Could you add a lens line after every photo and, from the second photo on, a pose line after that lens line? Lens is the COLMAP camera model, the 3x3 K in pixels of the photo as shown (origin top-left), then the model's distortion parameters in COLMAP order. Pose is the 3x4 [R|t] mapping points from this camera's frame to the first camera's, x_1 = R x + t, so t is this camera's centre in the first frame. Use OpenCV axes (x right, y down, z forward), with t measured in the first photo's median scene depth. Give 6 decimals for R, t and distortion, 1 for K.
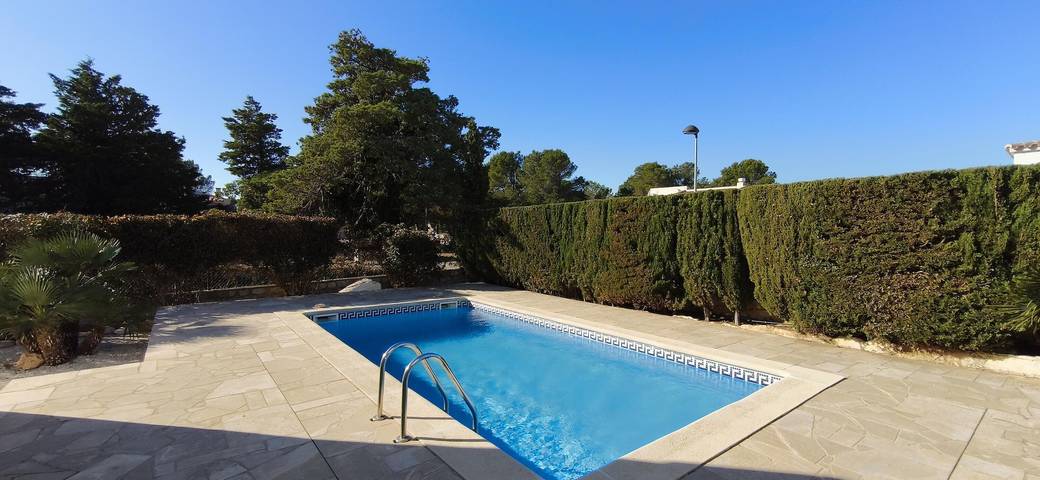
lens RADIAL K [[442.3, 0, 521.0], [0, 442.3, 237.3], [0, 0, 1]] dist [-0.001621, -0.000501]
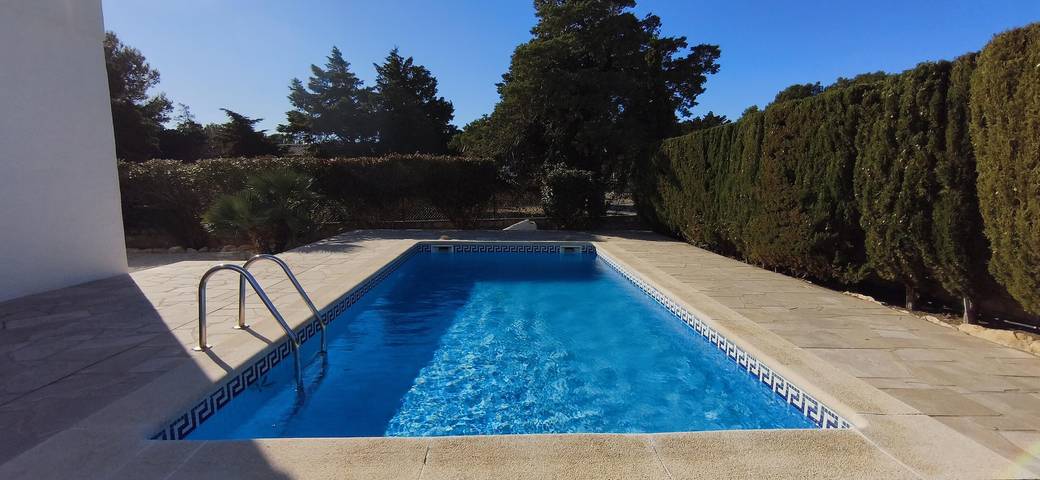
lens RADIAL K [[442.3, 0, 520.3], [0, 442.3, 238.9], [0, 0, 1]] dist [-0.001621, -0.000501]
pose [[0.812339, 0.071717, -0.578759, 0.328770], [-0.011194, 0.994144, 0.107478, 0.044925], [0.583078, -0.080830, 0.808385, 0.259877]]
